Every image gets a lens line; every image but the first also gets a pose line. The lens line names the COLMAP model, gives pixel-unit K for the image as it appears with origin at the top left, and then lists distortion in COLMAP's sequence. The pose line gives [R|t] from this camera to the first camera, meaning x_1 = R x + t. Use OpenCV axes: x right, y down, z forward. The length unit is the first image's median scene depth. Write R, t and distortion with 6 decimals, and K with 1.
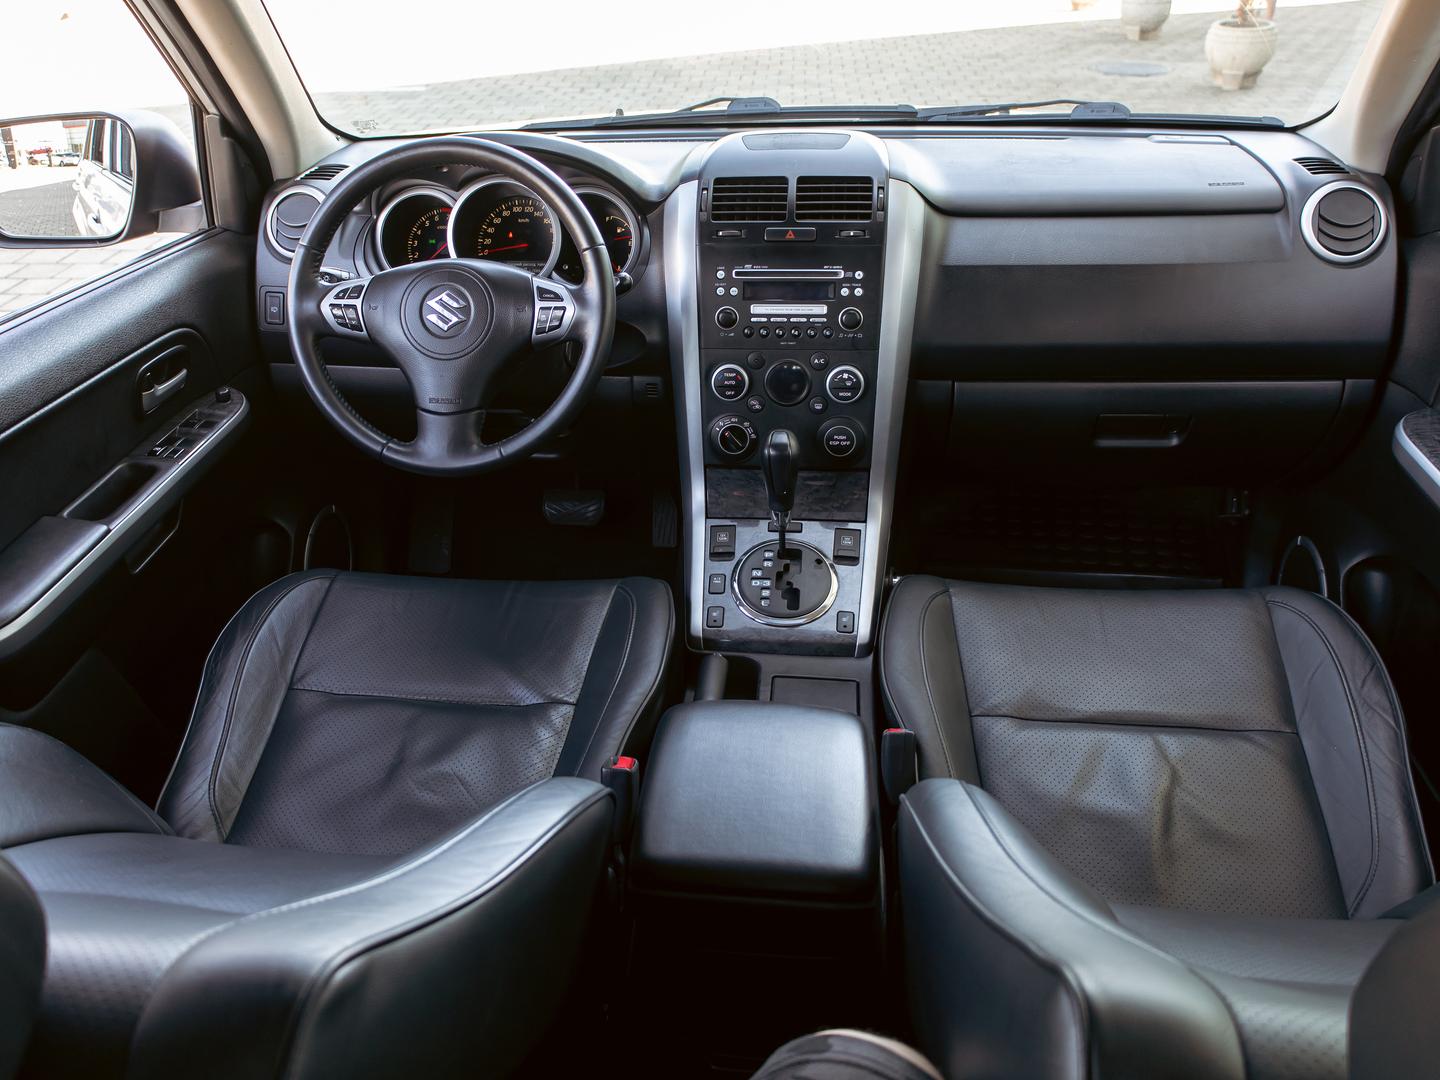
lens RADIAL K [[1150.7, 0, 720.0], [0, 1150.7, 540.0], [0, 0, 1]] dist [0.004678, 0.002609]
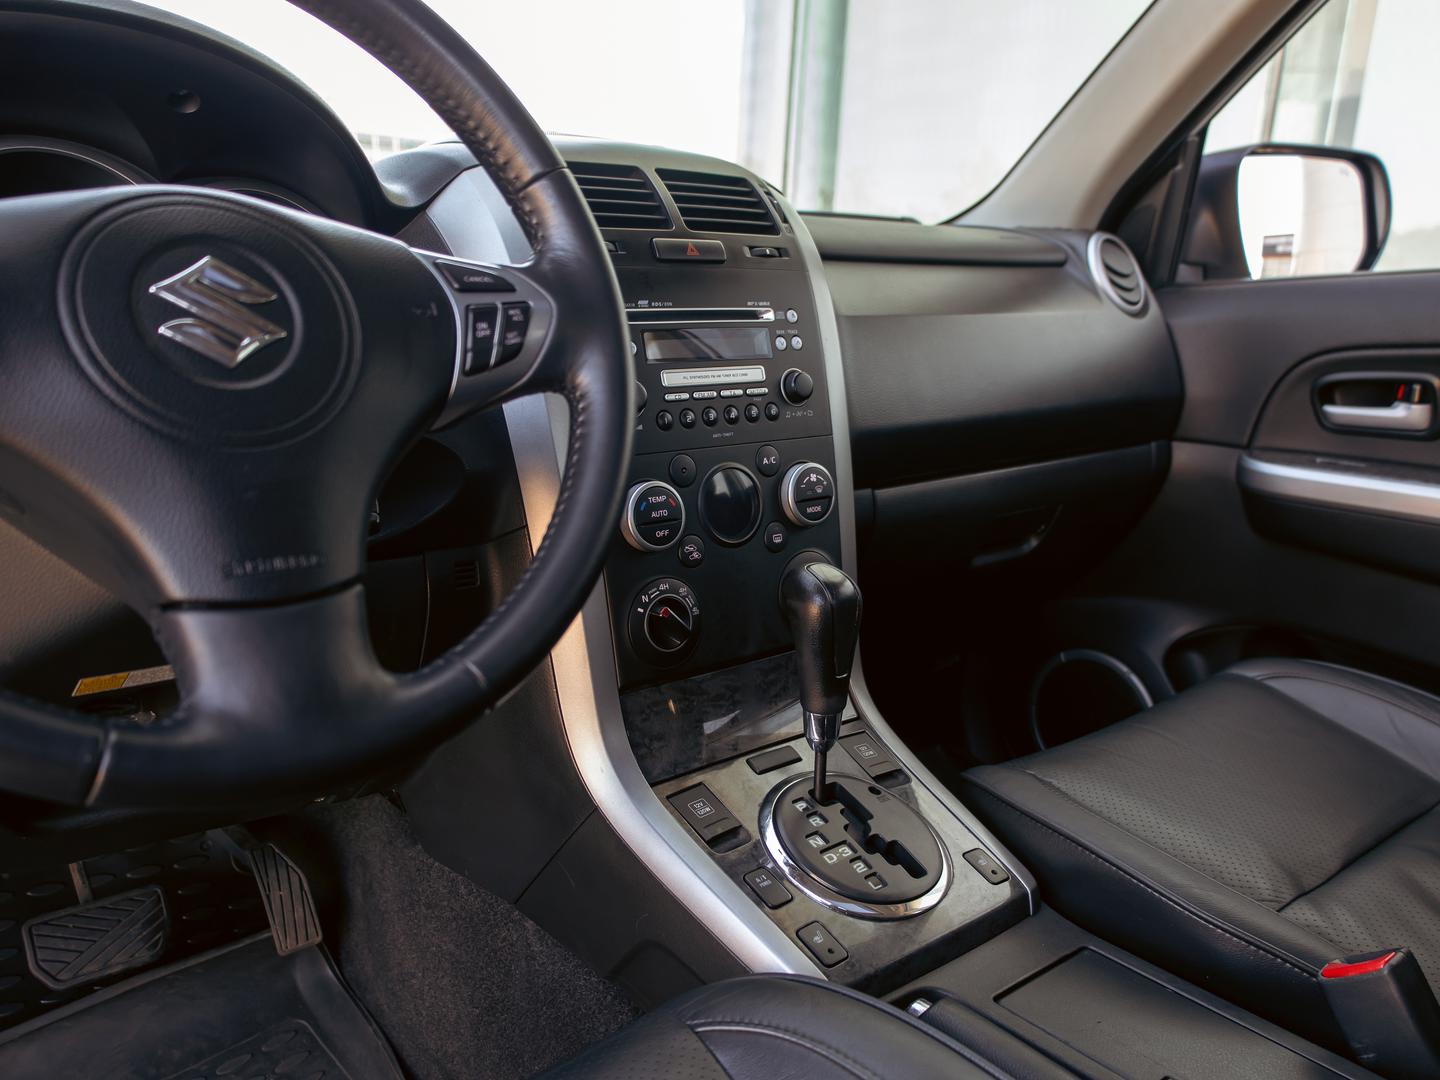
lens RADIAL K [[1137.5, 0, 717.1], [0, 1137.5, 617.3], [0, 0, 1]] dist [-0.004505, -0.007246]
pose [[0.708059, -0.169942, 0.685400, -0.344677], [0.325512, 0.939885, -0.103233, -0.029480], [-0.626654, 0.296201, 0.720812, 0.626606]]
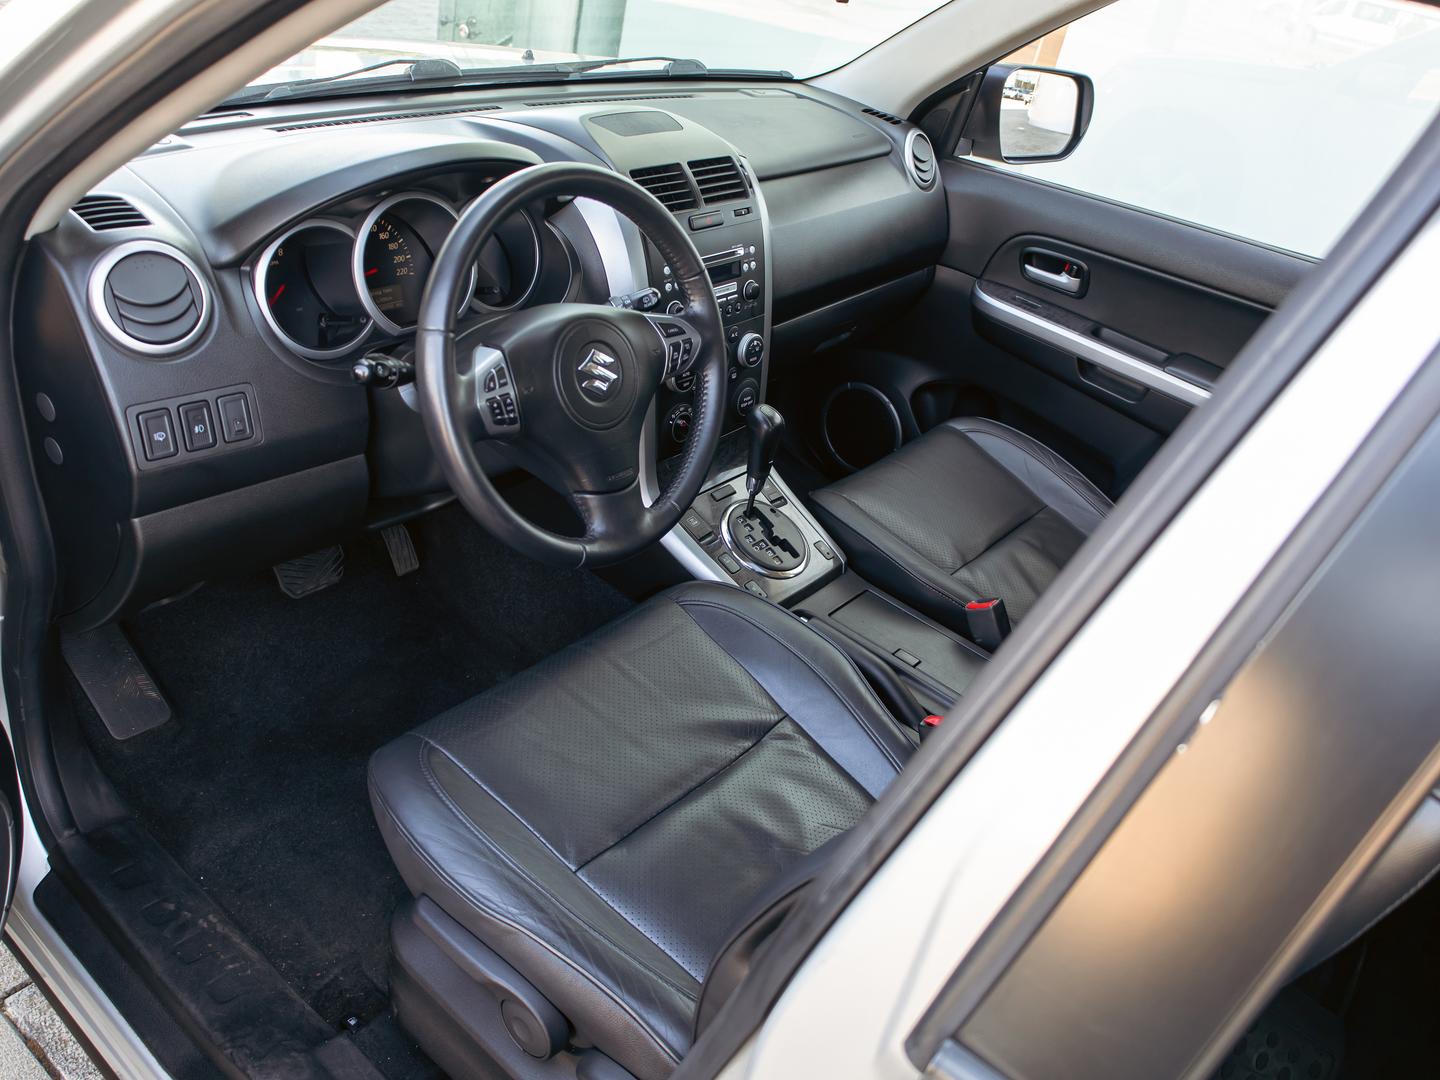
lens RADIAL K [[1085.3, 0, 720.0], [0, 1085.3, 540.0], [0, 0, 1]] dist [-0.000416, 0.001492]
pose [[0.553802, -0.357380, 0.752052, -0.755392], [0.254454, 0.932636, 0.255818, -0.240684], [-0.792815, 0.049690, 0.607433, 0.407576]]
